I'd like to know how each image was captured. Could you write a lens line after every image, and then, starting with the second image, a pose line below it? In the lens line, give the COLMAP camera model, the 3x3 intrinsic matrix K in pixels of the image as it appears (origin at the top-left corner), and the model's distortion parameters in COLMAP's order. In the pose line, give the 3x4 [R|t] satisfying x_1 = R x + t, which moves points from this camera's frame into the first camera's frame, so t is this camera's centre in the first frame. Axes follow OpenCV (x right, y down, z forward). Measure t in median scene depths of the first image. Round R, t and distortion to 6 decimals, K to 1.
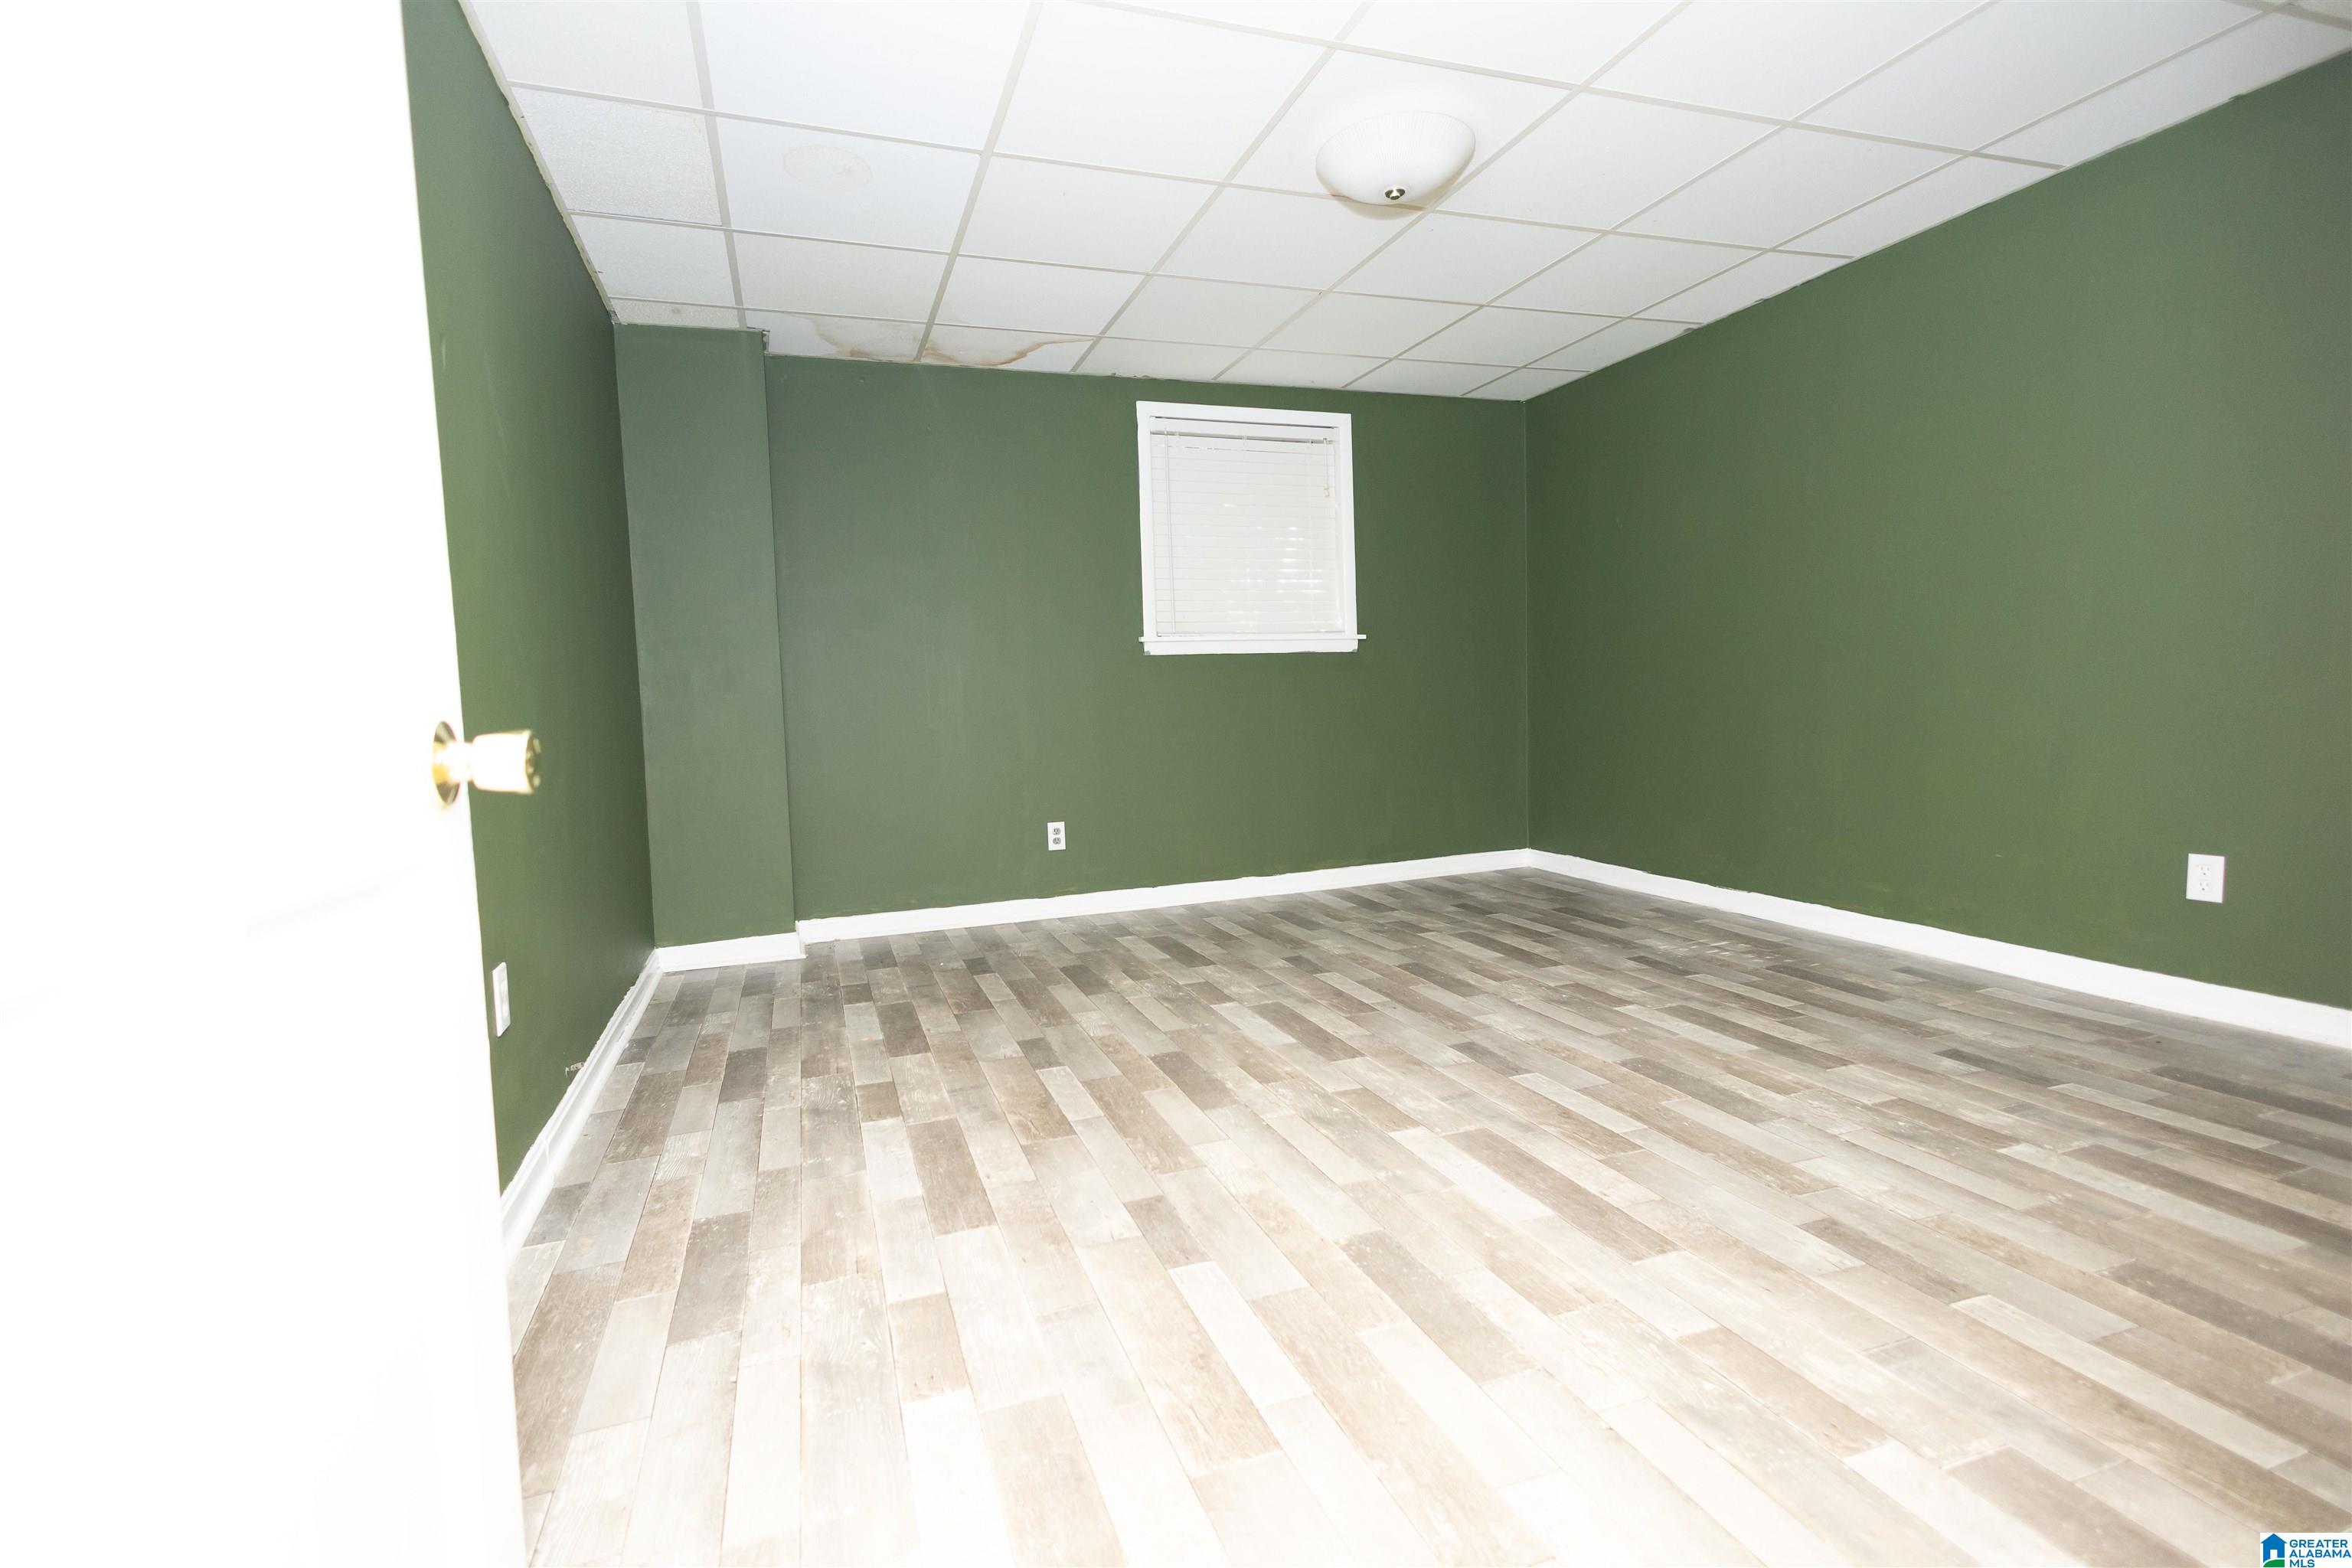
lens RADIAL K [[1079.3, 0, 1170.4], [0, 1079.3, 780.3], [0, 0, 1]] dist [0.000624, -0.001282]
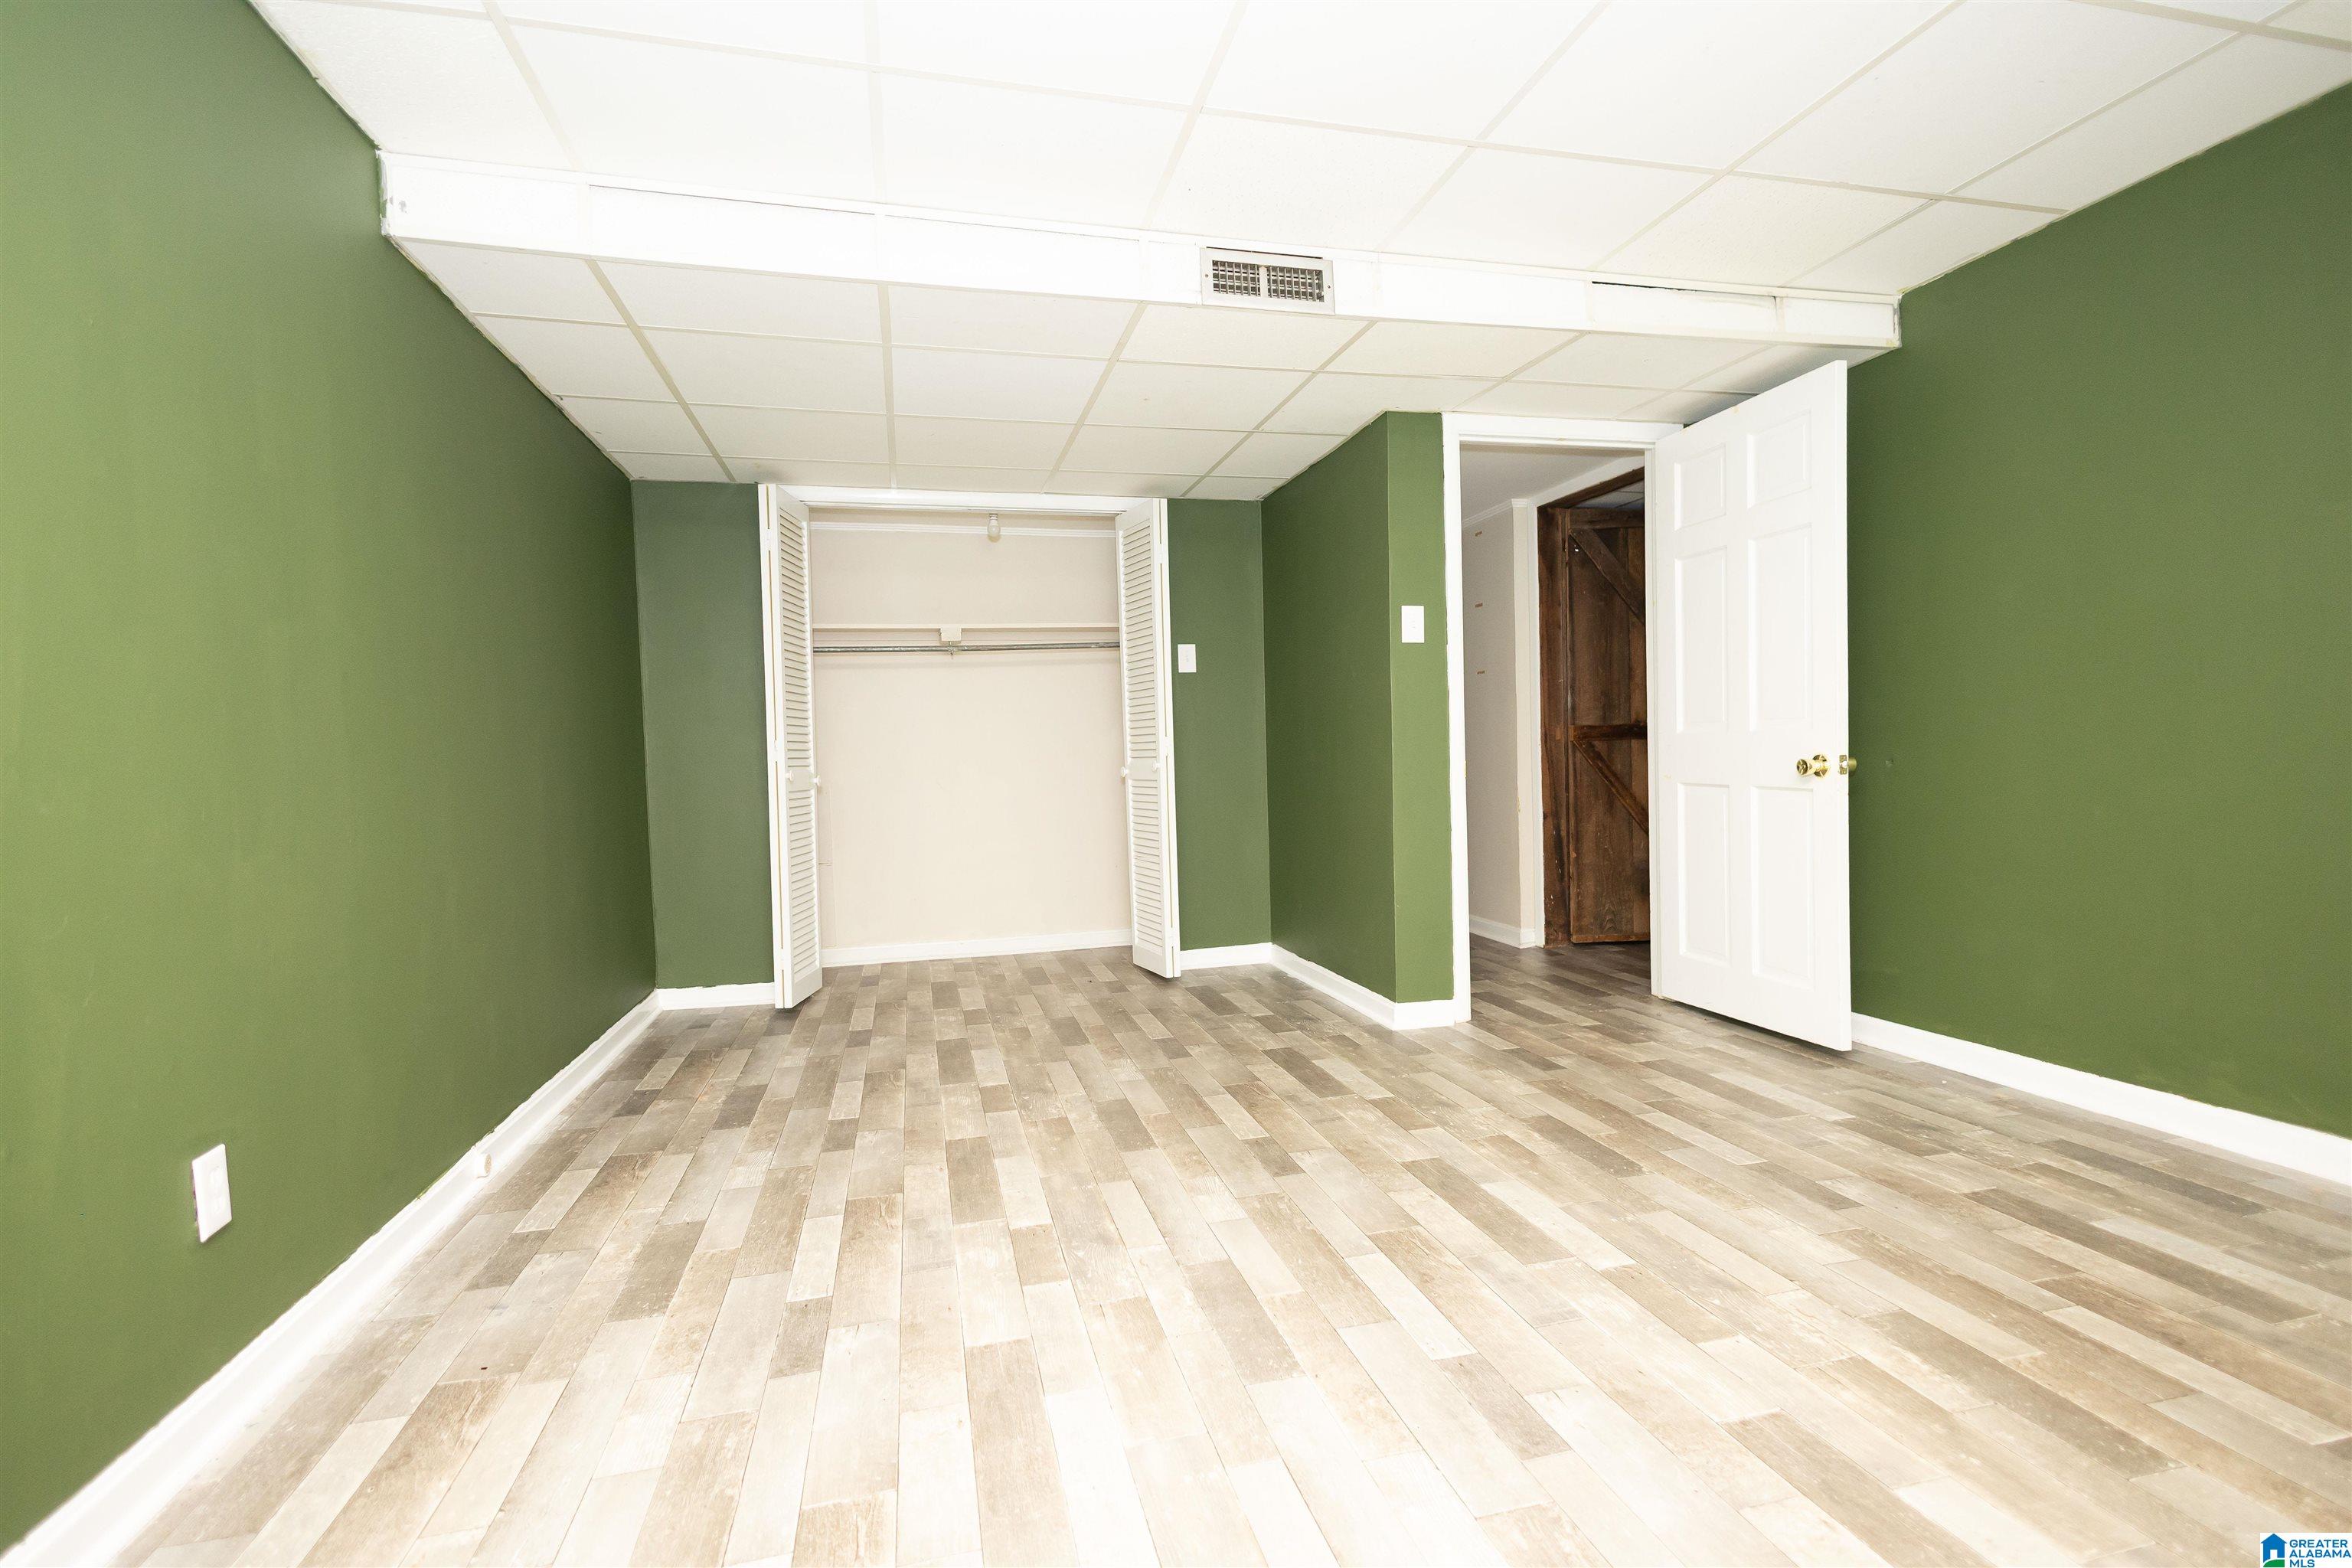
lens RADIAL K [[1079.3, 0, 1183.2], [0, 1079.3, 776.5], [0, 0, 1]] dist [0.000624, -0.001282]
pose [[-0.994176, 0.066294, 0.084964, 0.435951], [0.073489, 0.993704, 0.084563, -0.161795], [-0.078823, 0.090314, -0.992789, 1.738058]]
